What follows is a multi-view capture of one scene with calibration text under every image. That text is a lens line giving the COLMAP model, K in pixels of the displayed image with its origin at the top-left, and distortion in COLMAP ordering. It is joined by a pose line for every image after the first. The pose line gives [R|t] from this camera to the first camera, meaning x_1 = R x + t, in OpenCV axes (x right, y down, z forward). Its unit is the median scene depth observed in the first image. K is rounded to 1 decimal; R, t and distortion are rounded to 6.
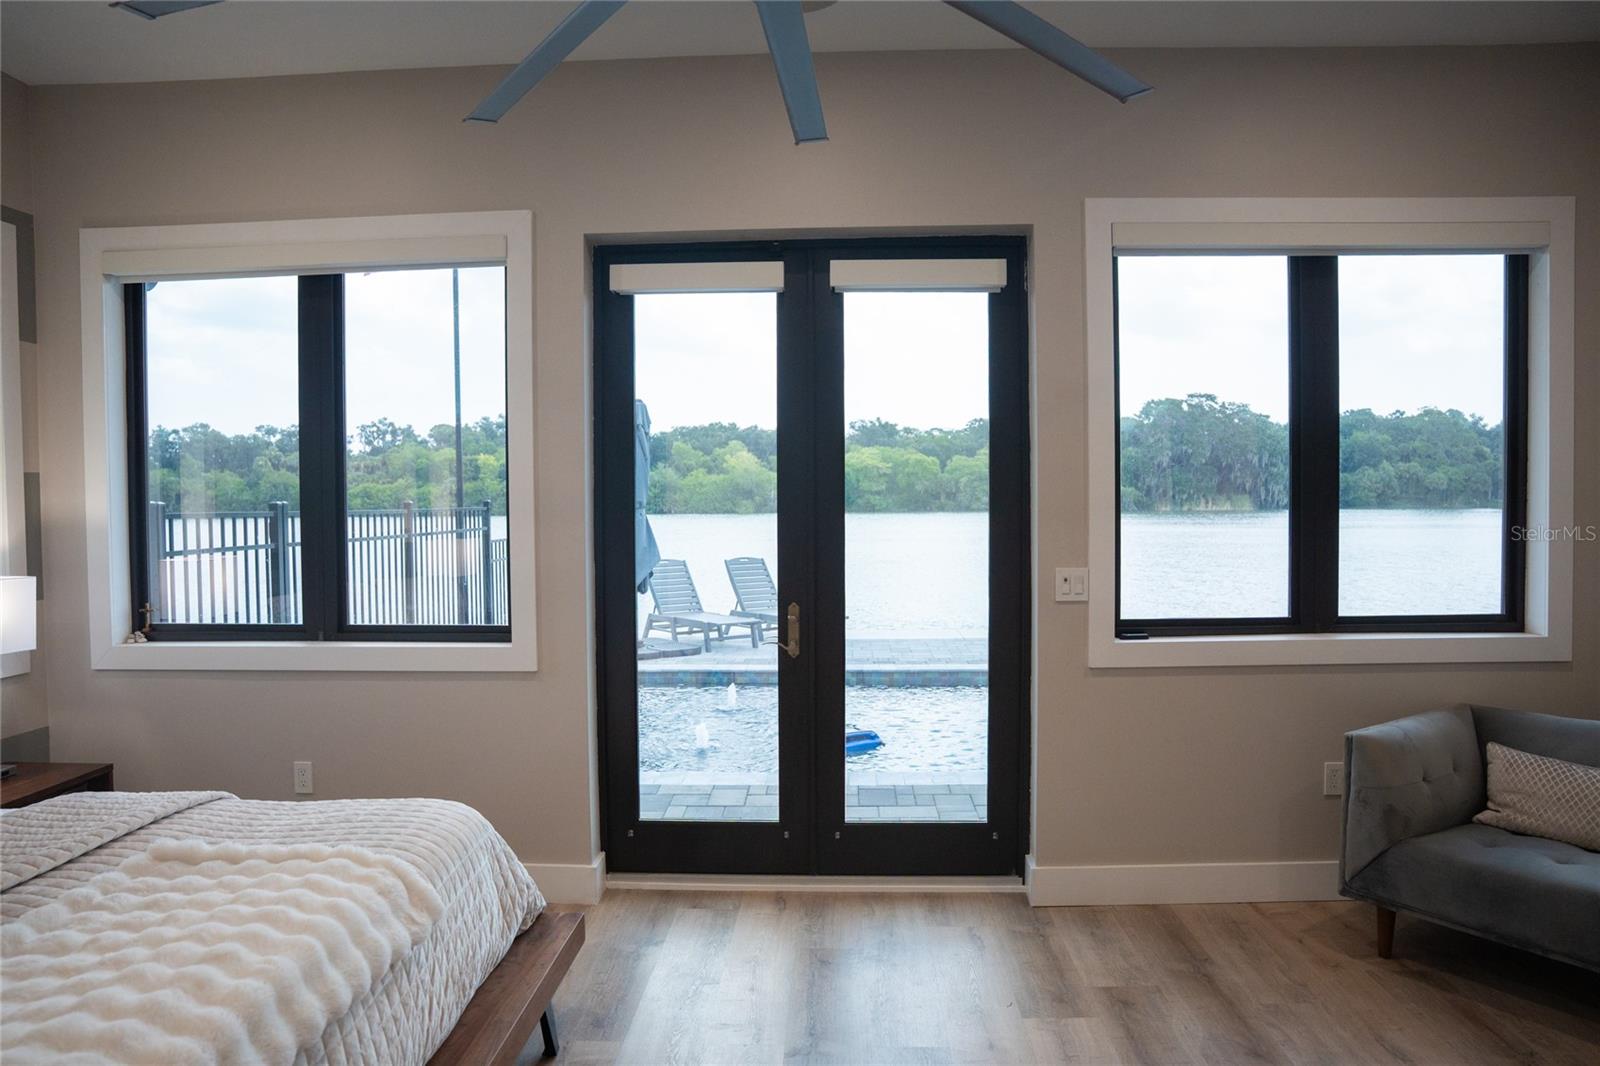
lens RADIAL K [[1131.7, 0, 800.0], [0, 1131.7, 533.0], [0, 0, 1]] dist [-0.136676, 0.103667]
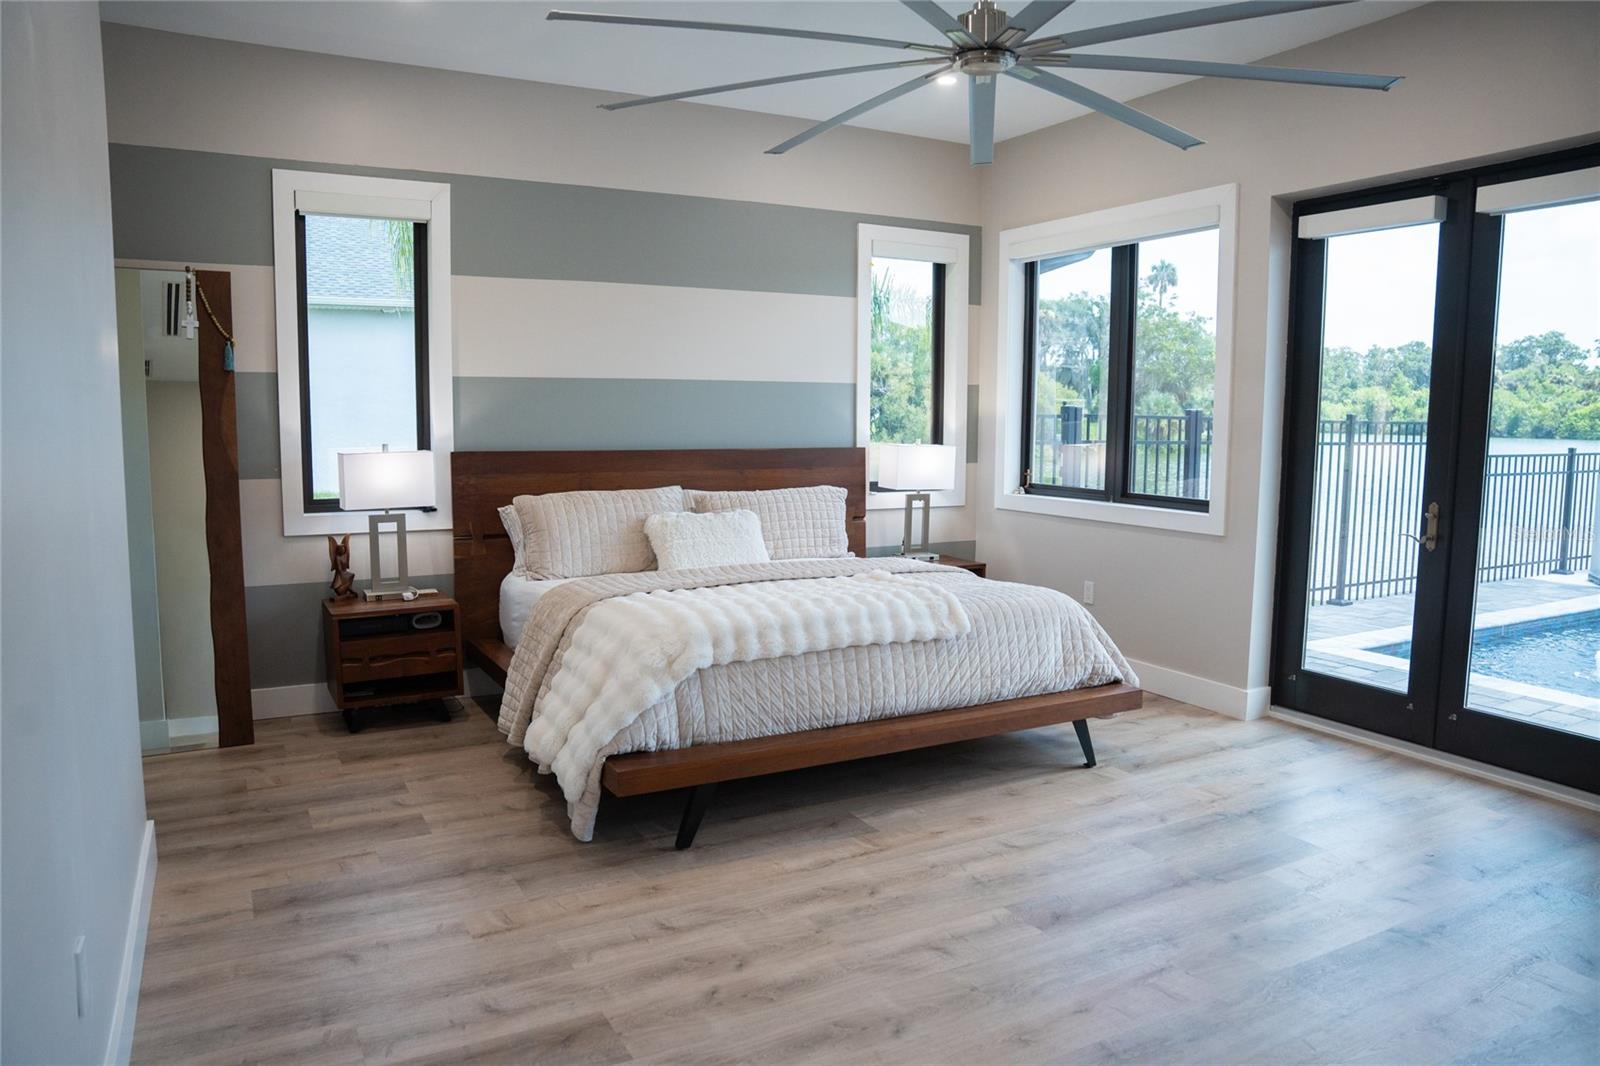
lens RADIAL K [[1099.4, 0, 797.0], [0, 1099.4, 533.3], [0, 0, 1]] dist [-0.139685, 0.110845]
pose [[0.516764, 0.106984, -0.849417, 0.569948], [-0.039991, 0.994095, 0.100876, 0.011138], [0.855193, -0.018161, 0.517991, -0.088030]]
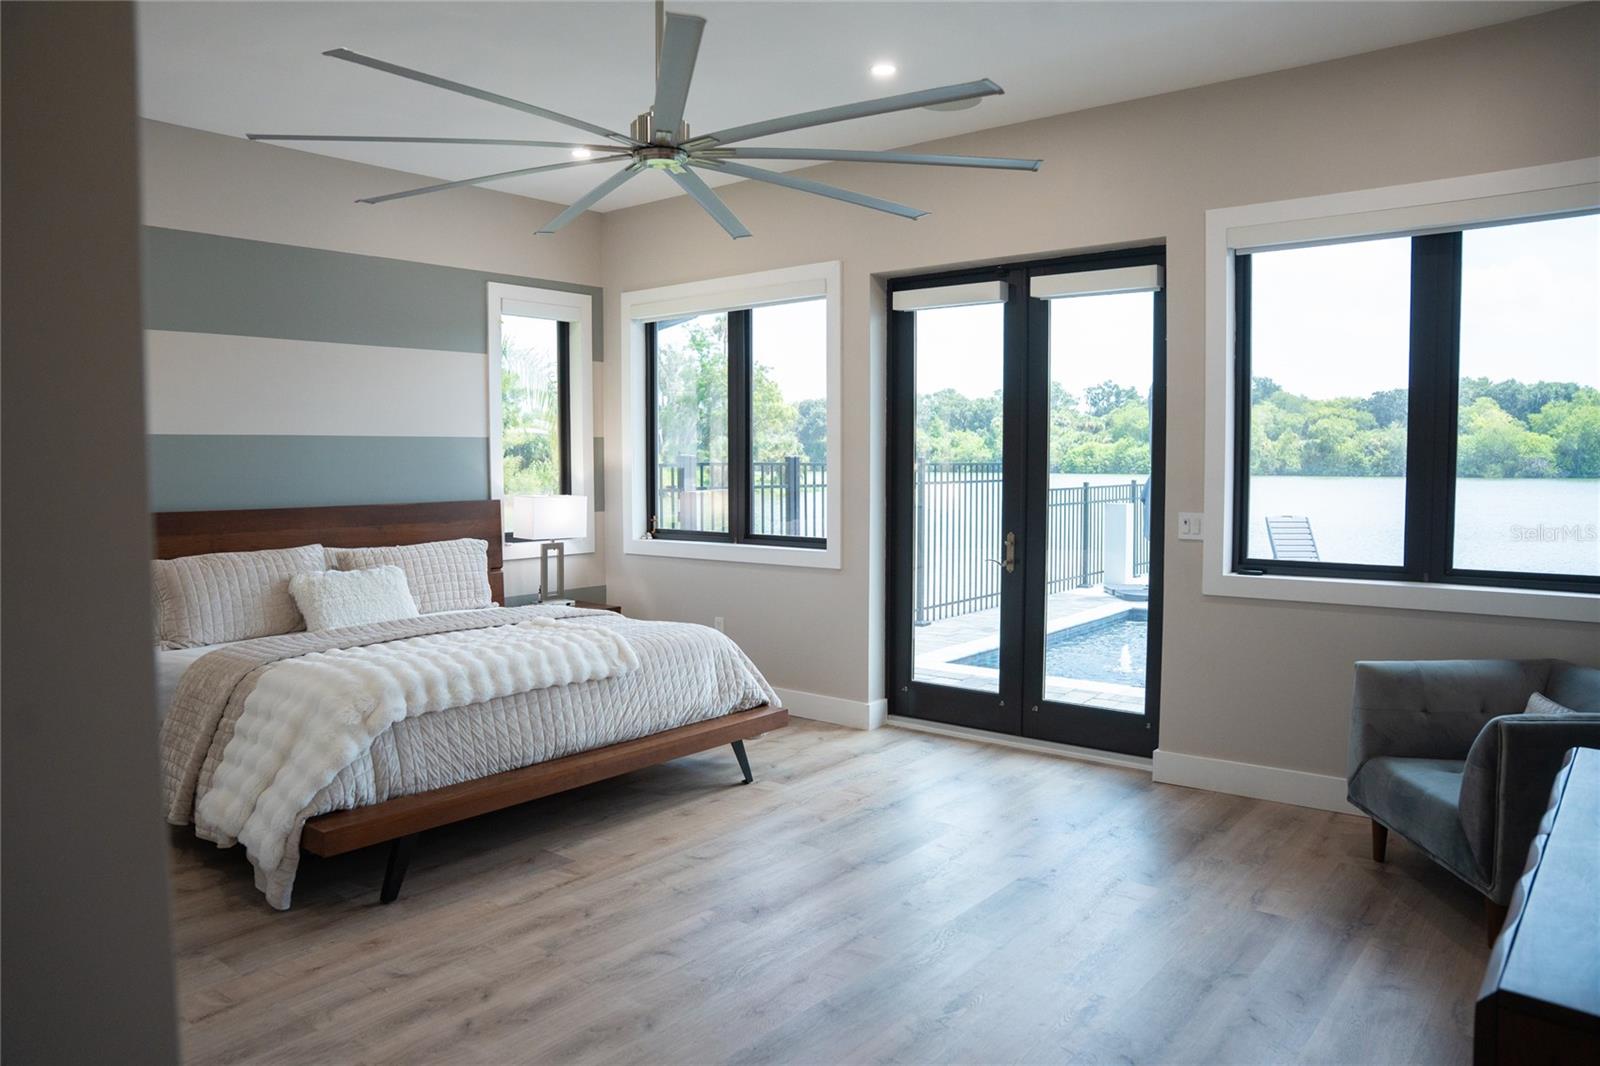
lens RADIAL K [[1099.4, 0, 797.0], [0, 1099.4, 533.3], [0, 0, 1]] dist [-0.139685, 0.110845]
pose [[0.801550, 0.046941, -0.596082, 0.575251], [-0.023801, 0.998628, 0.046635, 0.008022], [0.597454, -0.023193, 0.801568, -0.205284]]
